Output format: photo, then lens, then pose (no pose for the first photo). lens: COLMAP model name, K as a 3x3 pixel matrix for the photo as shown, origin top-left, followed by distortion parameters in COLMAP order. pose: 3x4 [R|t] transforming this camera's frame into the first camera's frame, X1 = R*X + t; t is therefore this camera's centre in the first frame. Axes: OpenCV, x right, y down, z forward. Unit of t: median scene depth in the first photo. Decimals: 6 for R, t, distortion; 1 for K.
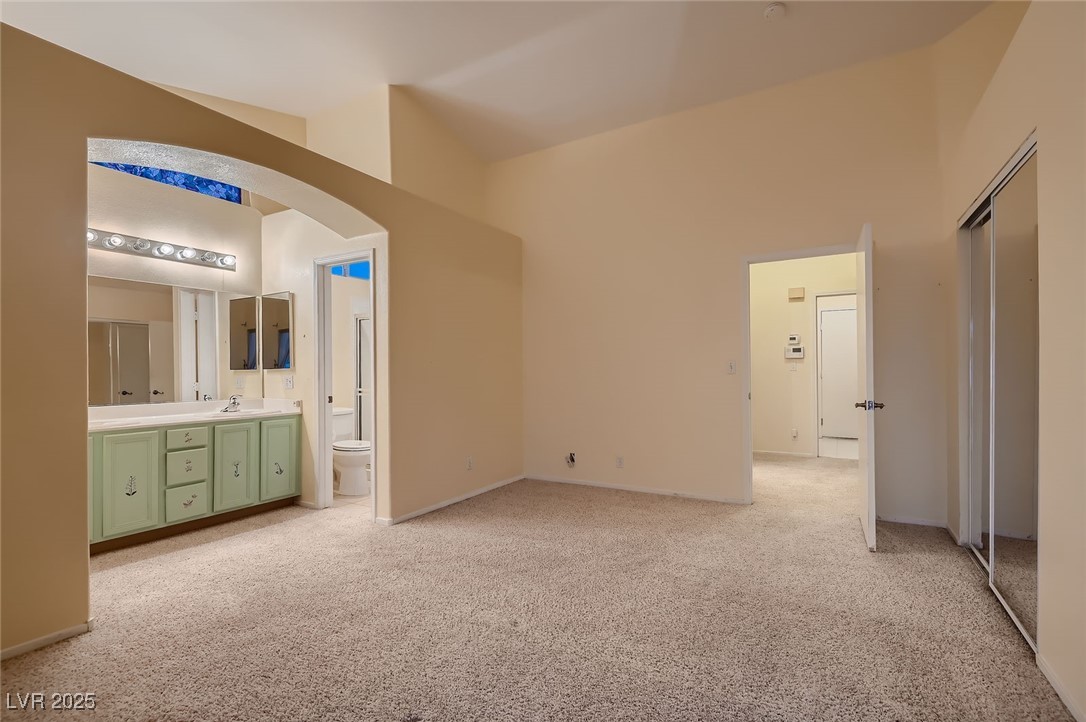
lens RADIAL K [[501.0, 0, 537.3], [0, 501.0, 363.9], [0, 0, 1]] dist [0.002043, -0.000595]
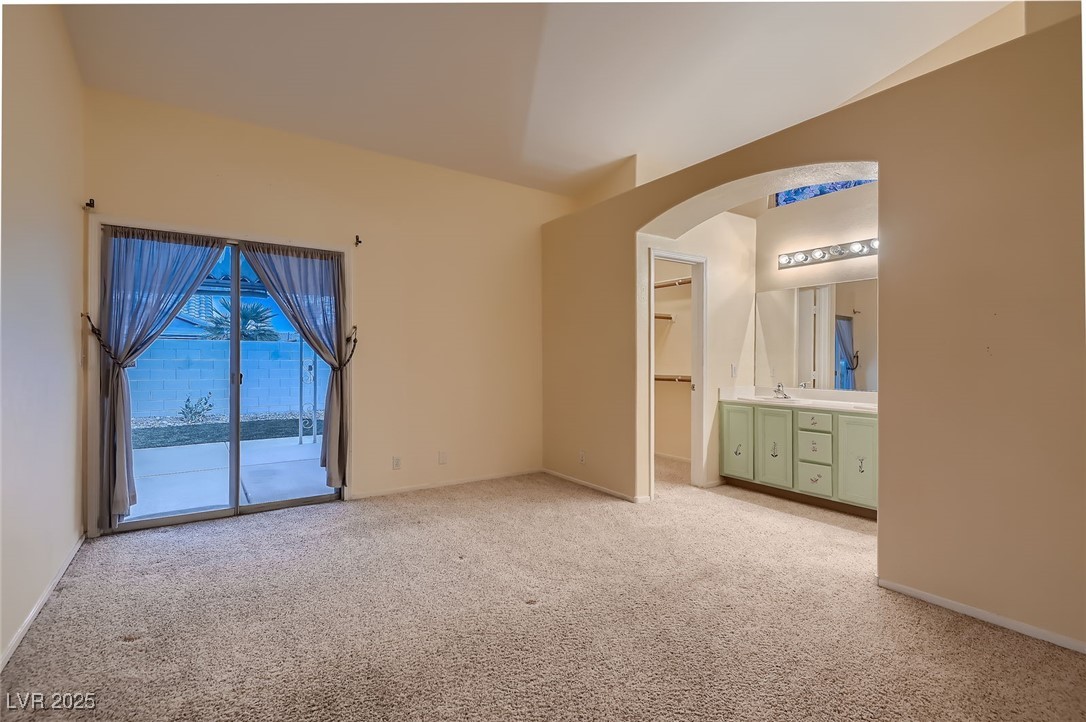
lens RADIAL K [[501.0, 0, 540.3], [0, 501.0, 363.9], [0, 0, 1]] dist [0.002043, -0.000595]
pose [[-0.425332, 0.006612, -0.905013, 0.577987], [0.006871, 0.999968, 0.004076, 0.011954], [0.905011, -0.004485, -0.425364, 0.946062]]
